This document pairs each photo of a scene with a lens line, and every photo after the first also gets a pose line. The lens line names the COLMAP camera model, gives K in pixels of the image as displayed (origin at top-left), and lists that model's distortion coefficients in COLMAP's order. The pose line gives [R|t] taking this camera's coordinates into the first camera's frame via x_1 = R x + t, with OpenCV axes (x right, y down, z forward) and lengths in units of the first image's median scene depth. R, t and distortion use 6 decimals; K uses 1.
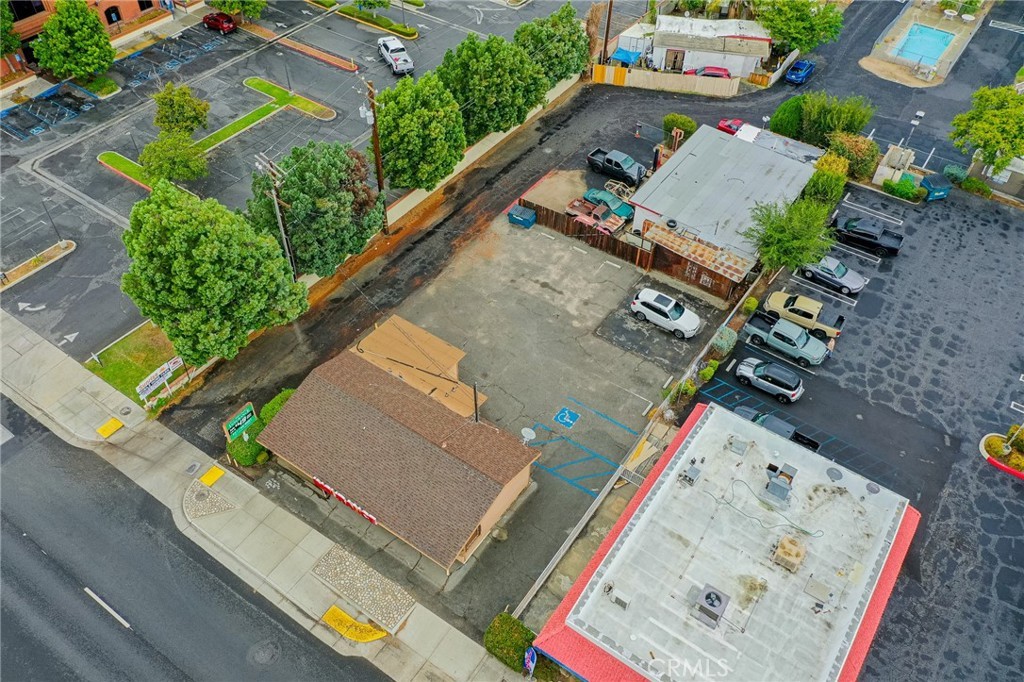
lens RADIAL K [[811.1, 0, 511.5], [0, 811.1, 338.4], [0, 0, 1]] dist [0.000796, -0.000282]
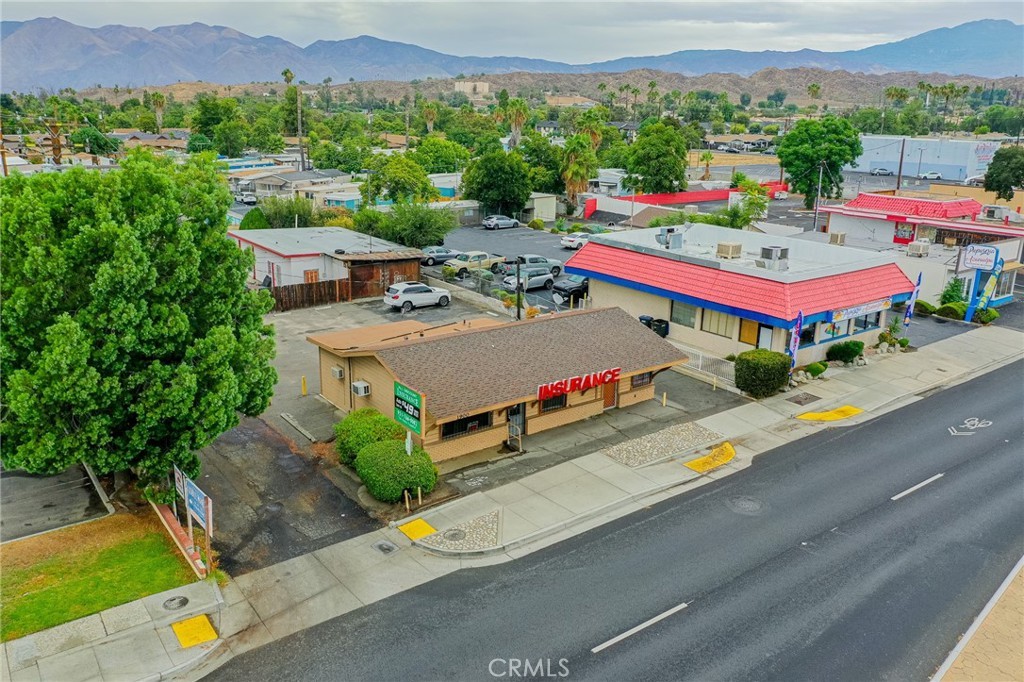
lens RADIAL K [[811.1, 0, 511.5], [0, 811.1, 338.4], [0, 0, 1]] dist [0.000796, -0.000282]
pose [[0.321027, -0.274997, 0.906266, -0.714116], [0.678726, 0.734180, -0.017646, 0.105439], [-0.660510, 0.620771, 0.422339, 0.527309]]
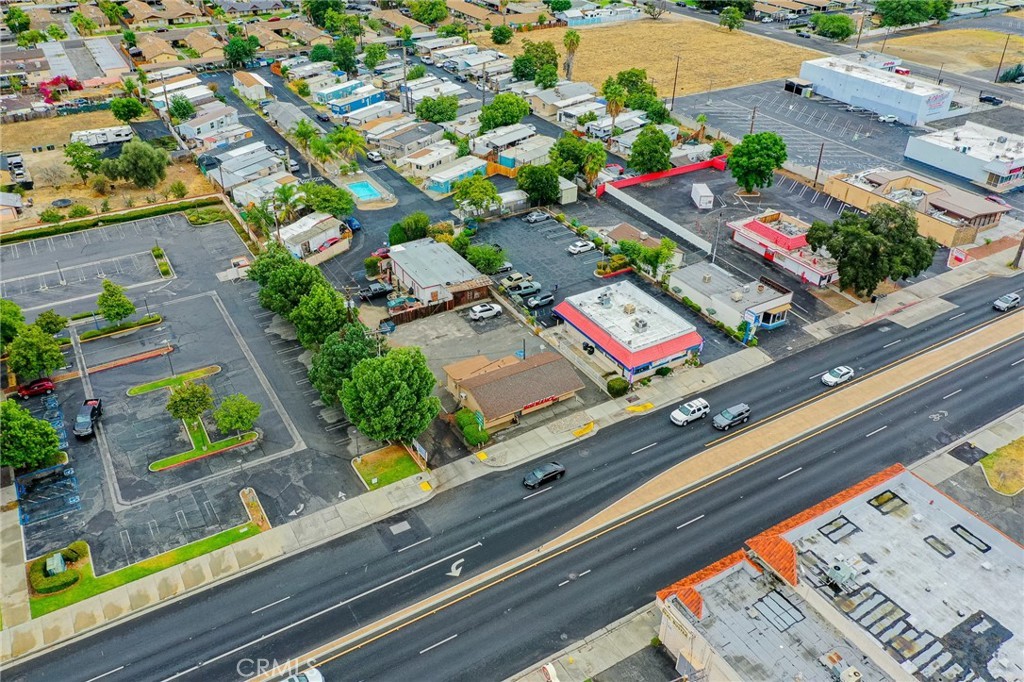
lens RADIAL K [[811.1, 0, 511.5], [0, 811.1, 338.4], [0, 0, 1]] dist [0.000796, -0.000282]
pose [[0.411343, -0.500778, 0.761590, -1.438153], [0.655163, 0.743342, 0.134918, -0.221540], [-0.633686, 0.443468, 0.633860, -0.354863]]
